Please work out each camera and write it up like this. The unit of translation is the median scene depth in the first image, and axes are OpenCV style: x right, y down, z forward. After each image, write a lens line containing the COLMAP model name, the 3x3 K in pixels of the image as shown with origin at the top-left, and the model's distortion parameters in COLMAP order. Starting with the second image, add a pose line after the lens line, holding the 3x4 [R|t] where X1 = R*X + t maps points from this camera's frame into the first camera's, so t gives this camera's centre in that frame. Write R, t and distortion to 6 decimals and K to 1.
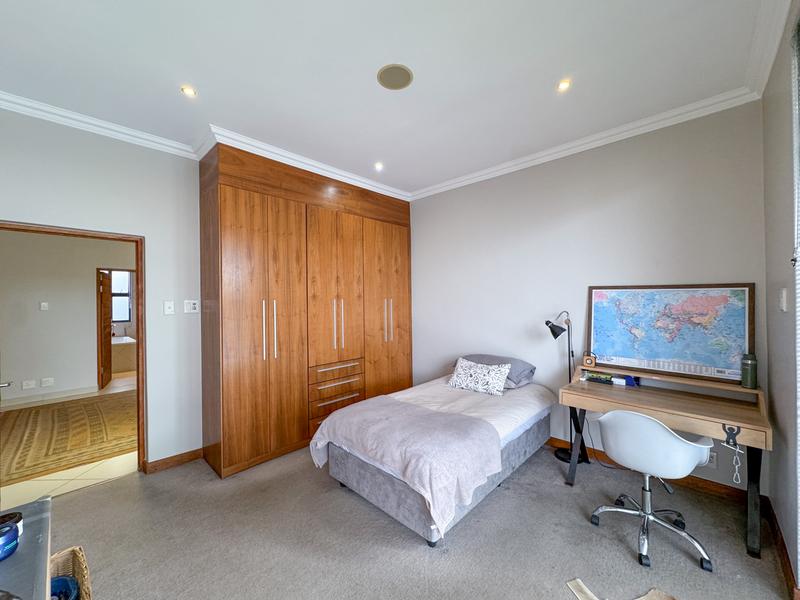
lens RADIAL K [[317.7, 0, 400.0], [0, 317.7, 300.0], [0, 0, 1]] dist [-0.002569, 0.000227]
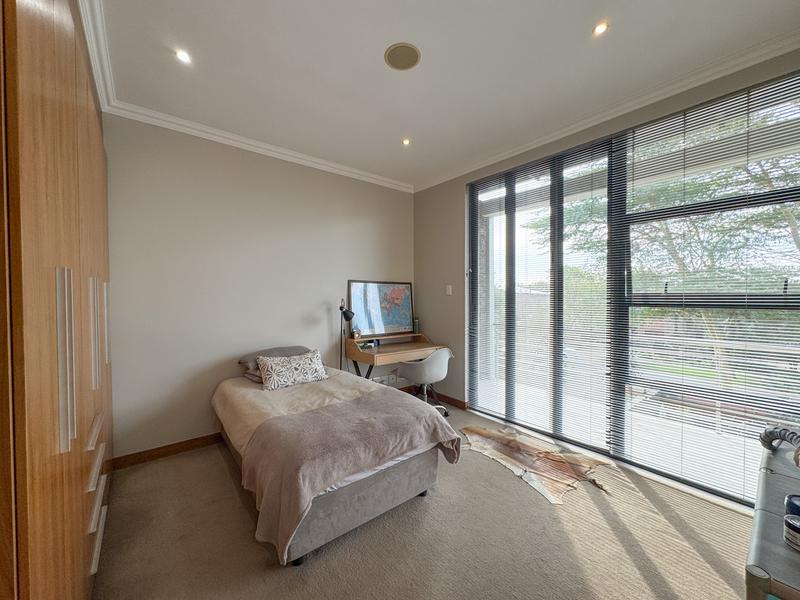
lens RADIAL K [[317.7, 0, 400.0], [0, 317.7, 300.0], [0, 0, 1]] dist [-0.002569, 0.000227]
pose [[0.129061, -0.010285, 0.991583, -0.796357], [0.002297, 0.999947, 0.010073, 0.033084], [-0.991634, 0.000978, 0.129078, 0.701690]]
